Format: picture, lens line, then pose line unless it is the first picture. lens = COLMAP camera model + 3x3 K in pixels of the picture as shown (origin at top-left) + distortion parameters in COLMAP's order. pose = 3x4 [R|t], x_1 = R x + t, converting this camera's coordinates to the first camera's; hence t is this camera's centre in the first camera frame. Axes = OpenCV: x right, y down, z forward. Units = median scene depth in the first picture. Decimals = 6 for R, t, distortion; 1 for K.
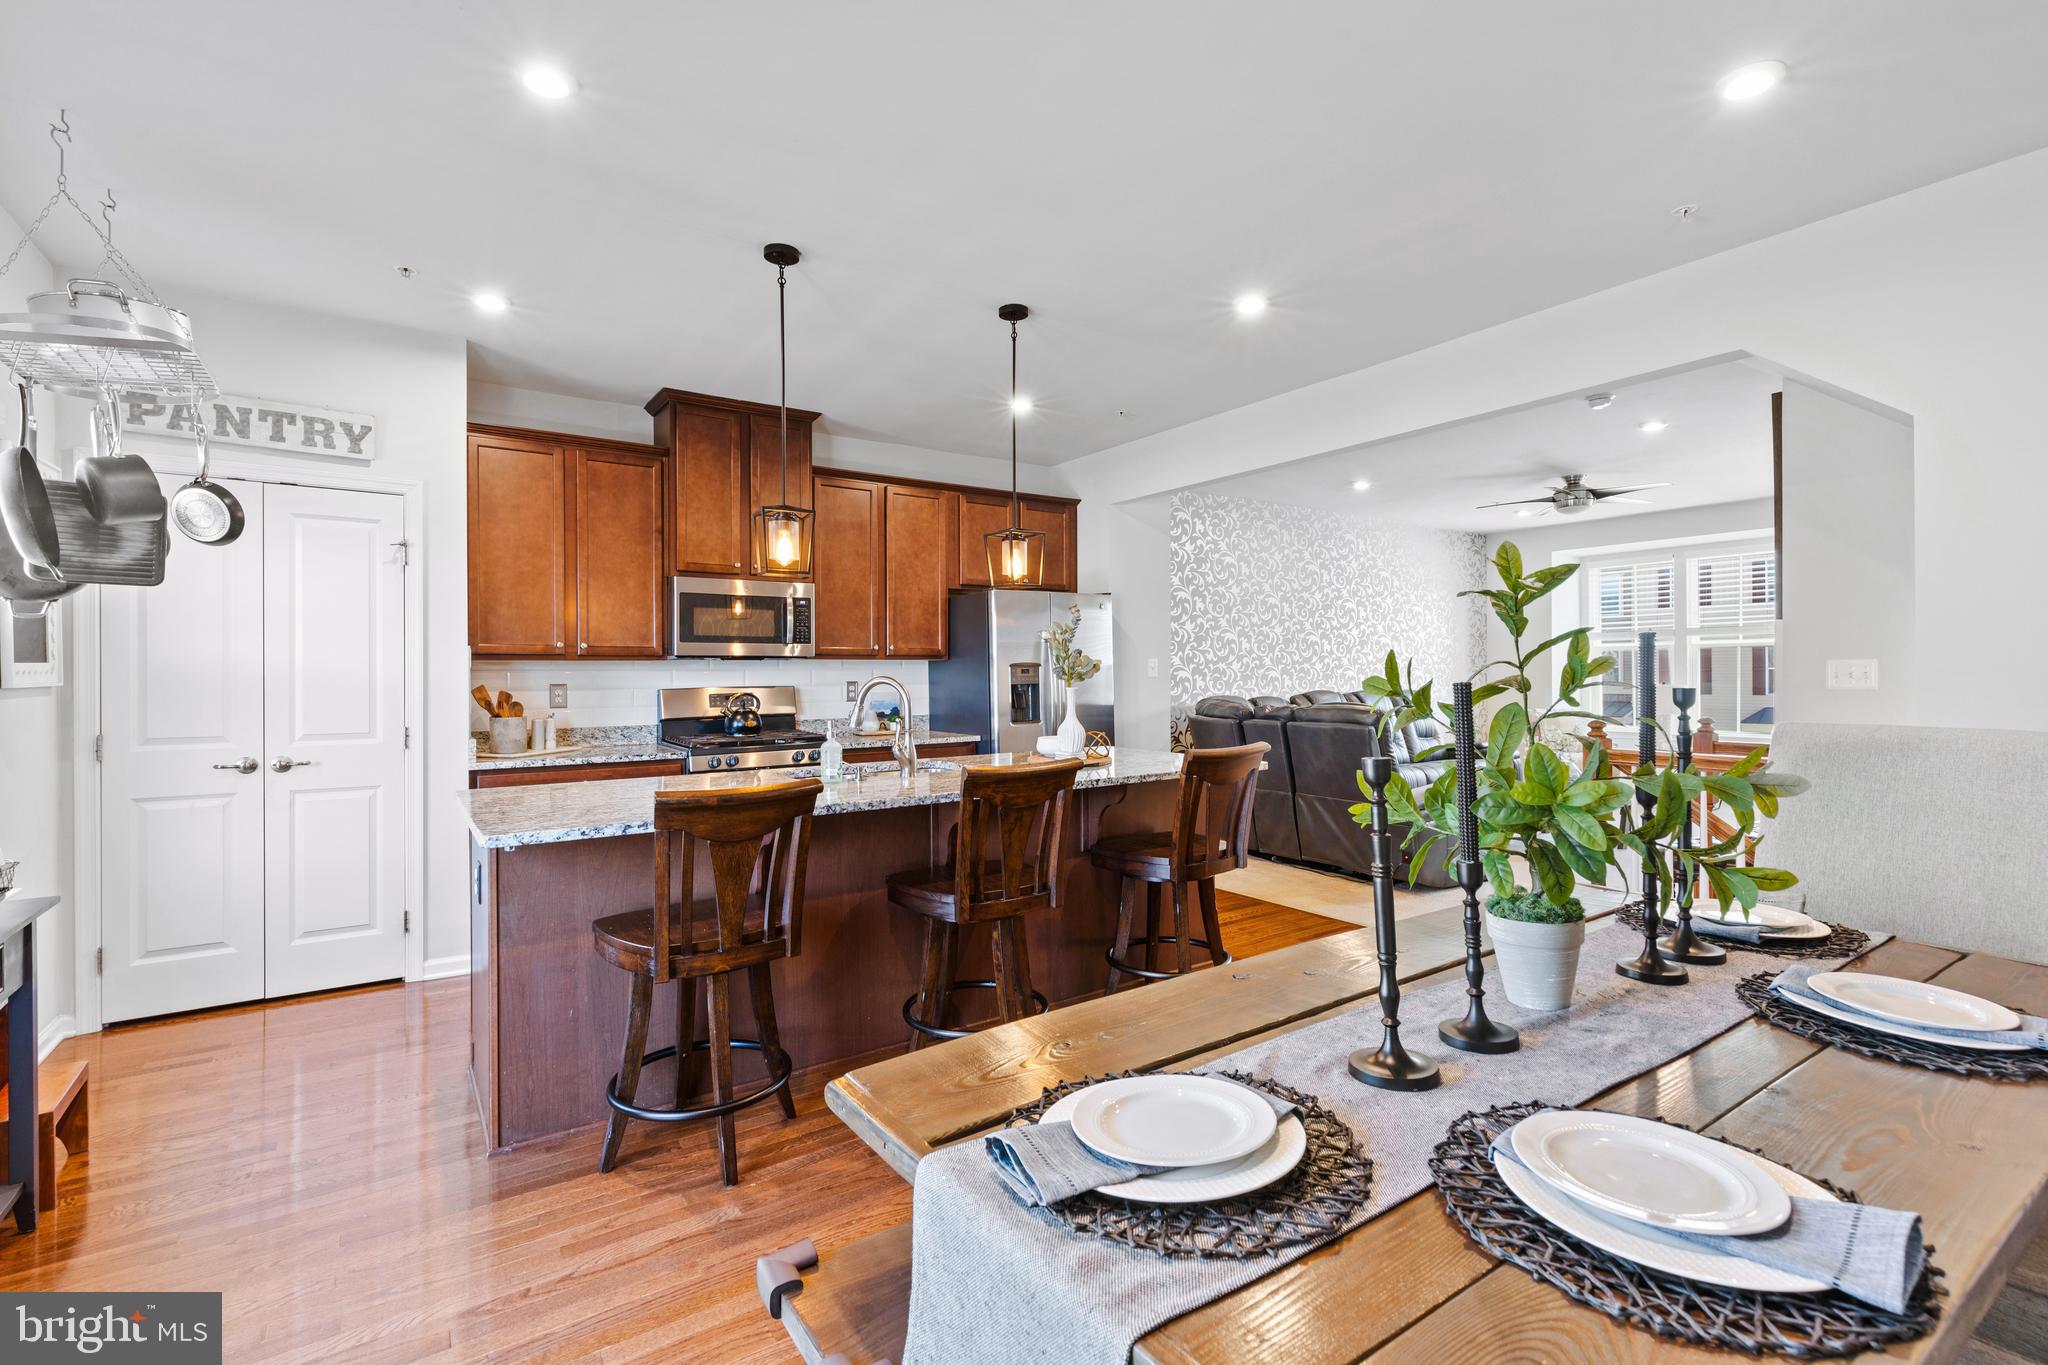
lens RADIAL K [[916.4, 0, 1026.4], [0, 916.4, 671.2], [0, 0, 1]] dist [0.004617, -0.000317]
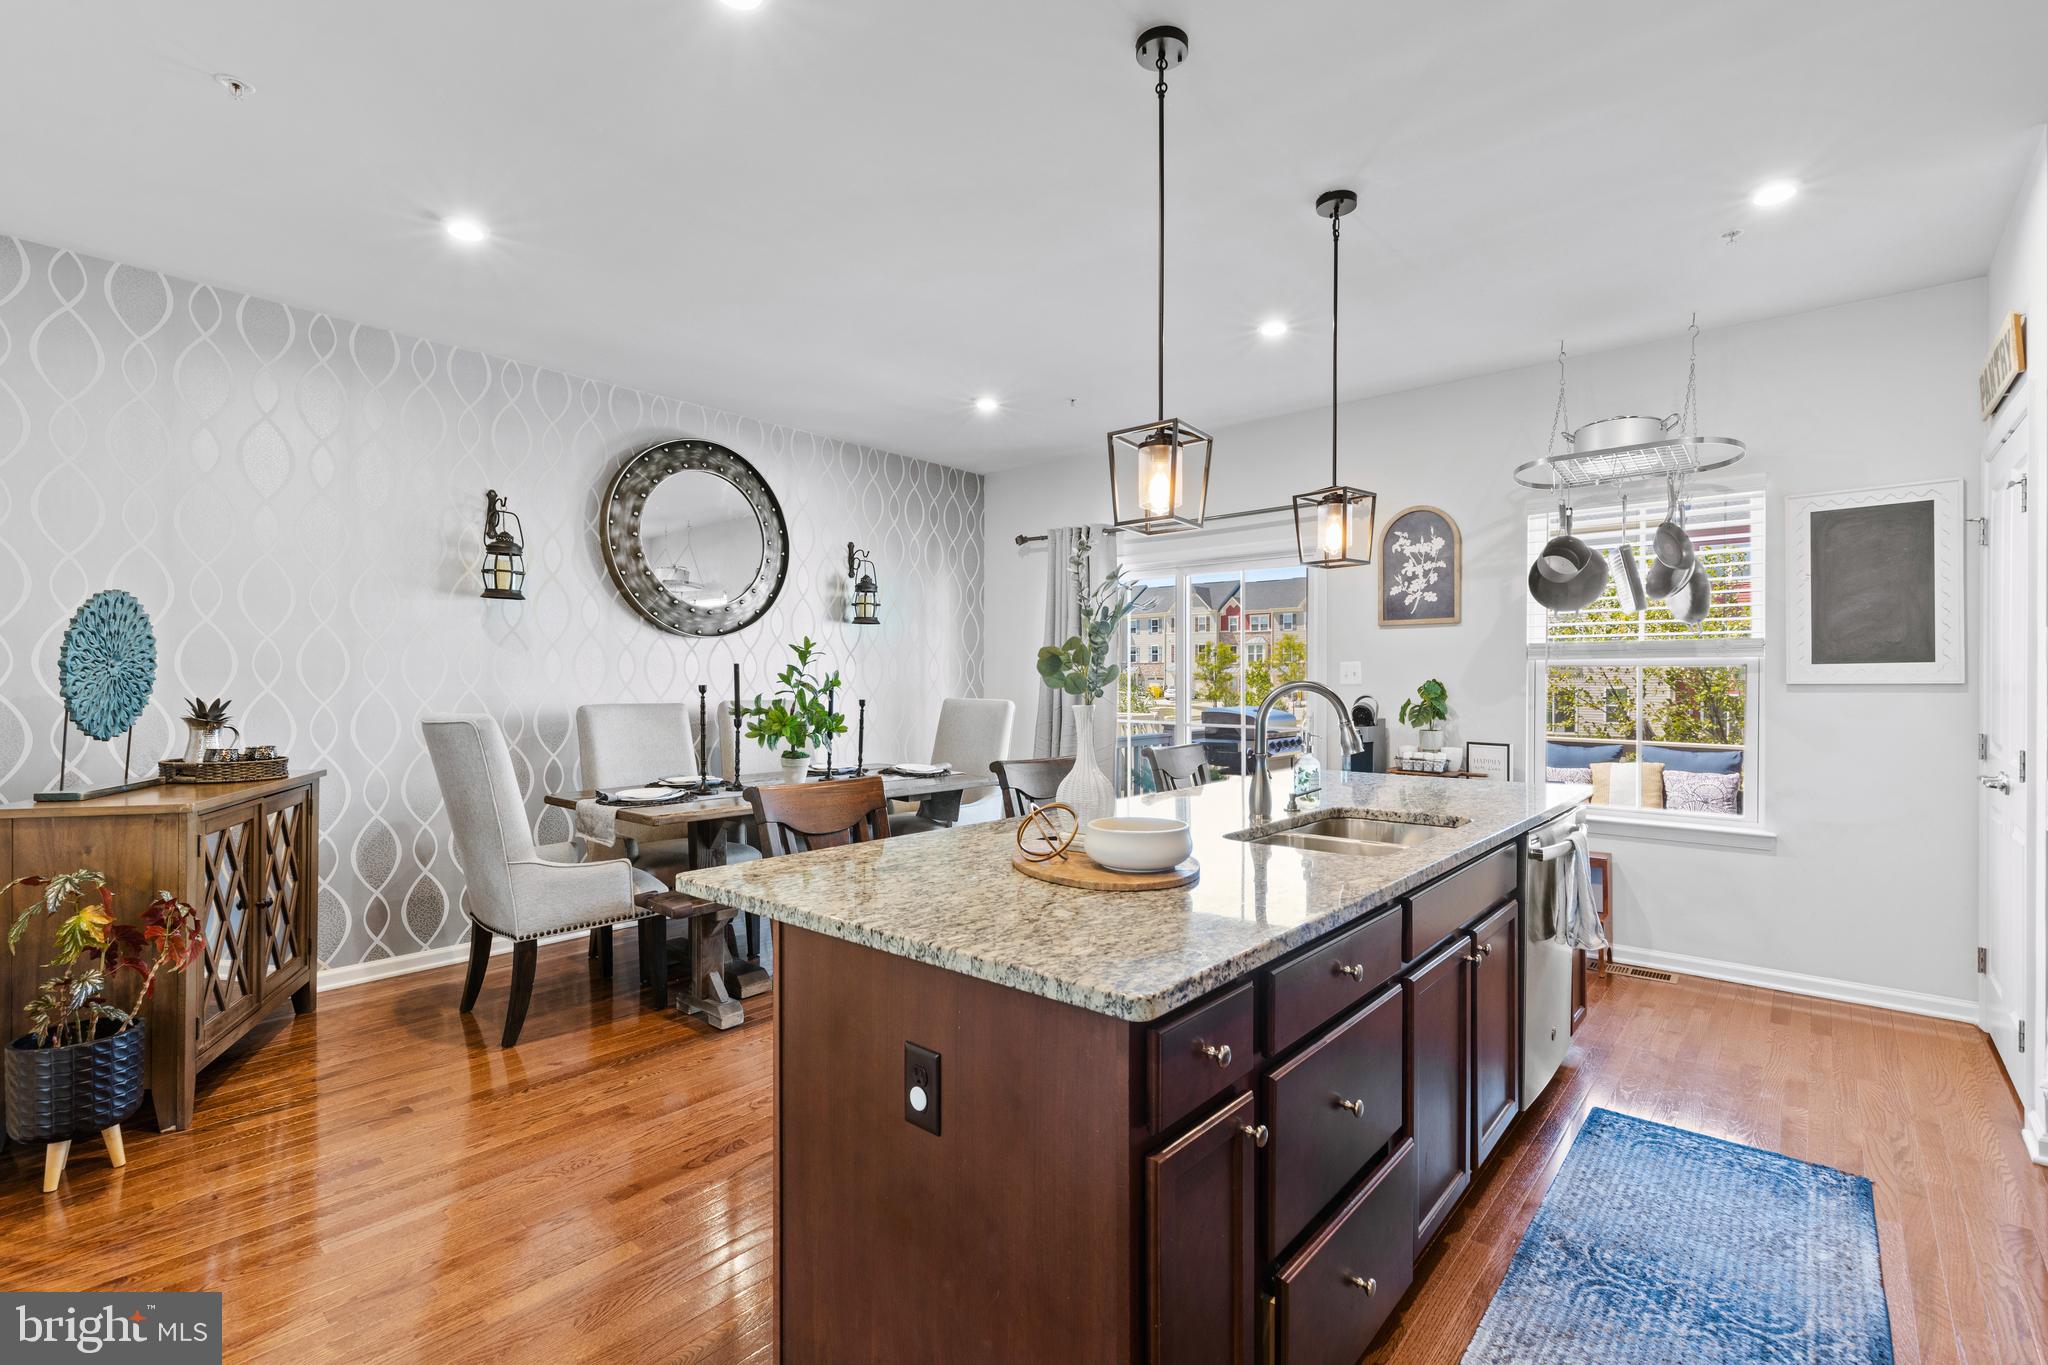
lens RADIAL K [[926.2, 0, 1024.0], [0, 926.2, 682.5], [0, 0, 1]] dist [0.003743, -0.000175]
pose [[-0.967656, 0.007129, -0.252172, 0.170327], [0.006435, 0.999973, 0.003577, 0.002838], [0.252191, 0.001838, -0.967676, 1.195380]]
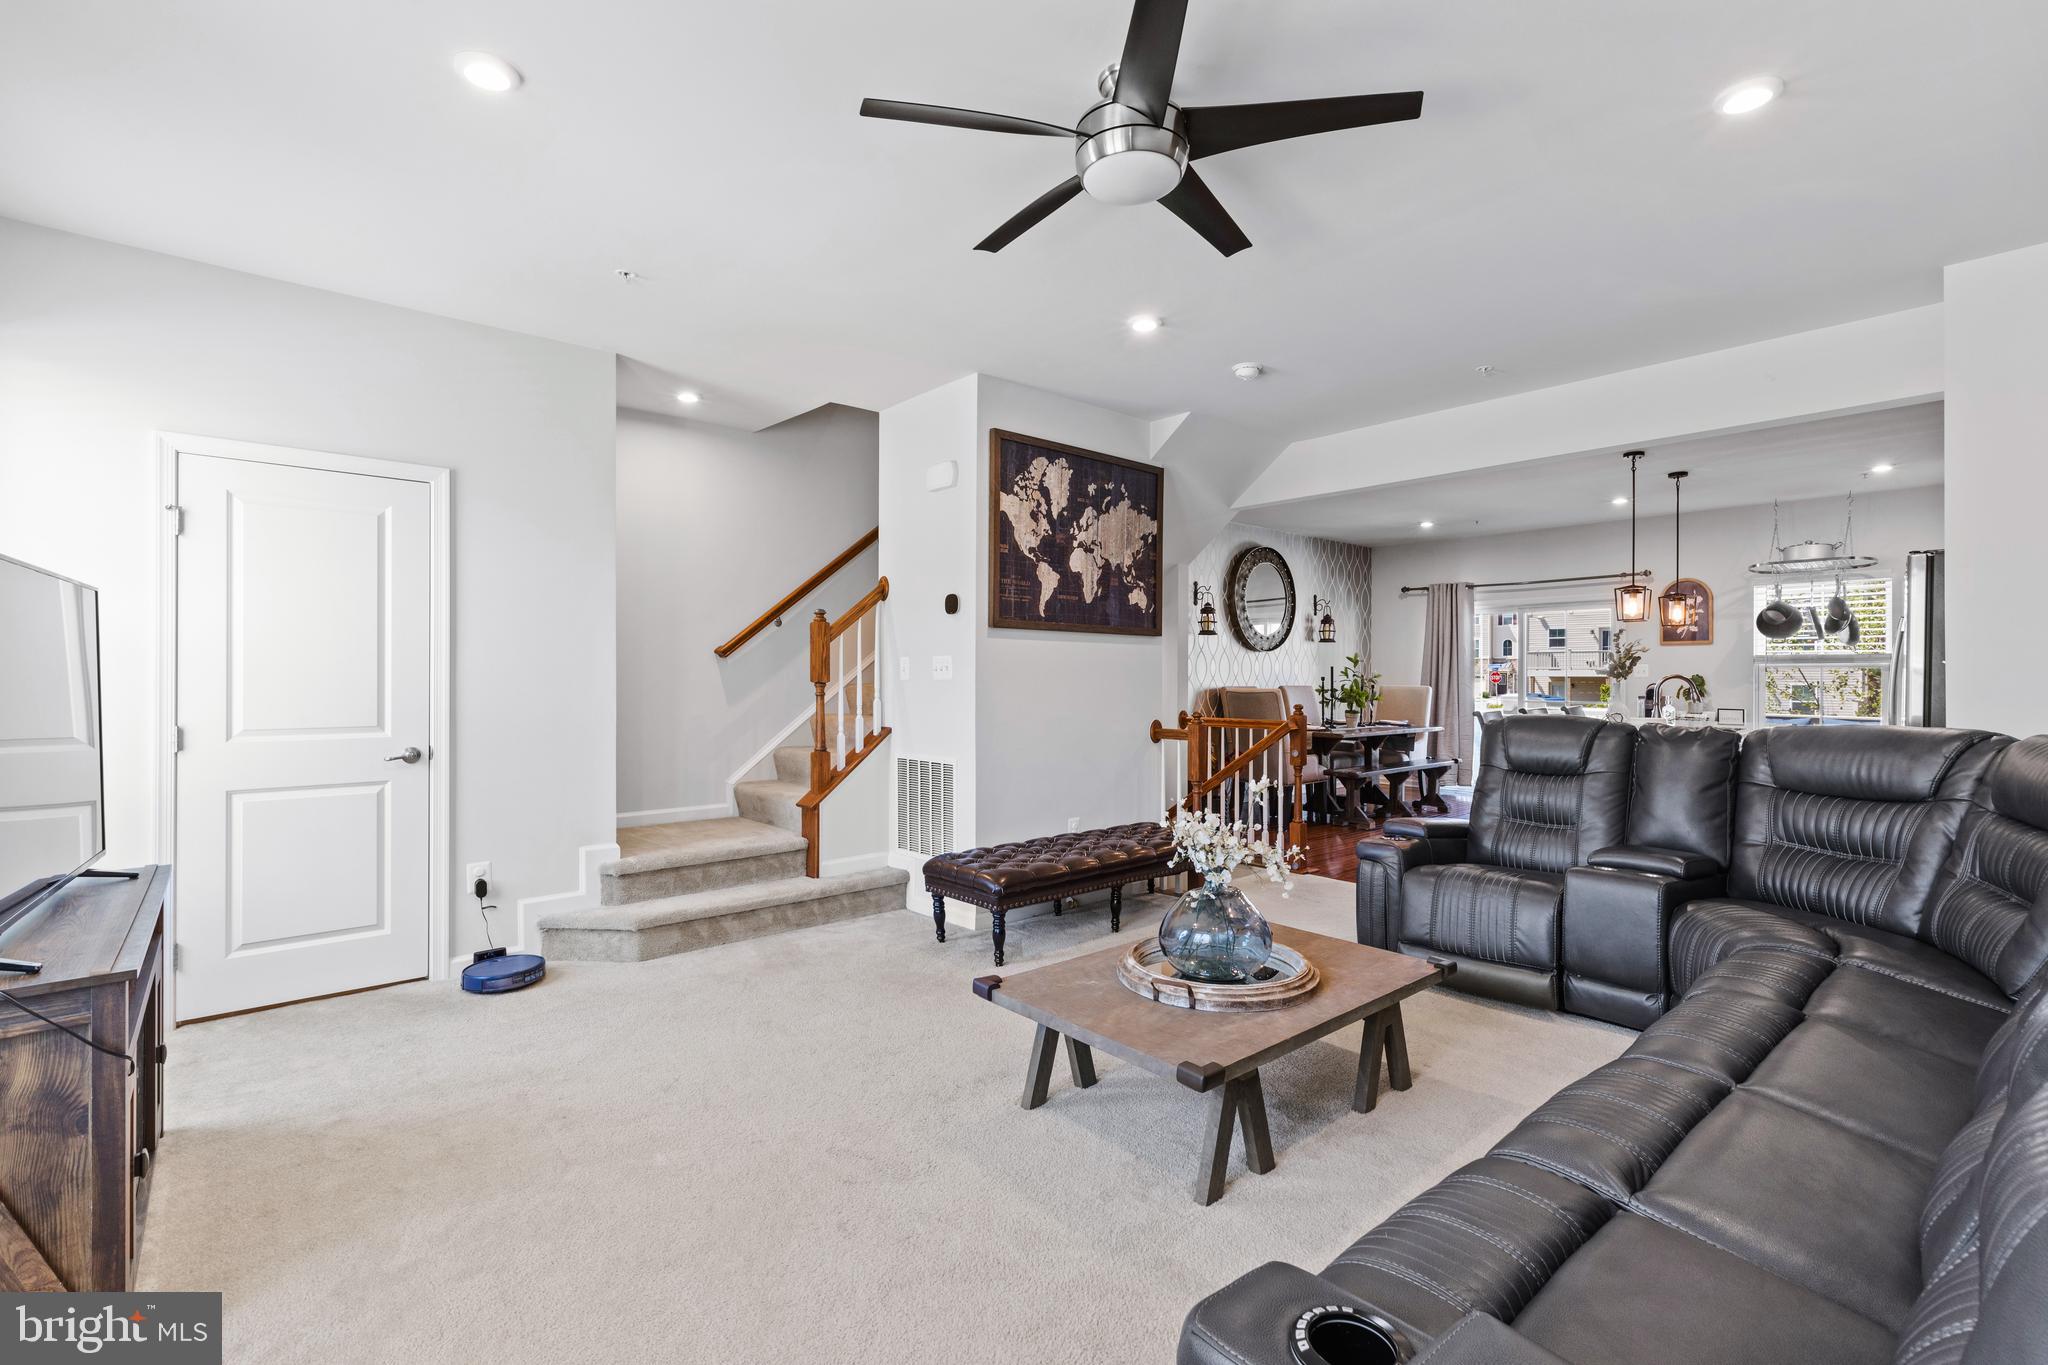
lens RADIAL K [[915.8, 0, 1017.2], [0, 915.8, 678.1], [0, 0, 1]] dist [-0.001135, -0.000337]
pose [[-0.993375, 0.006246, -0.114747, 0.995588], [0.005960, 0.999978, 0.002836, 0.000124], [0.114762, 0.002133, -0.993391, 1.948105]]
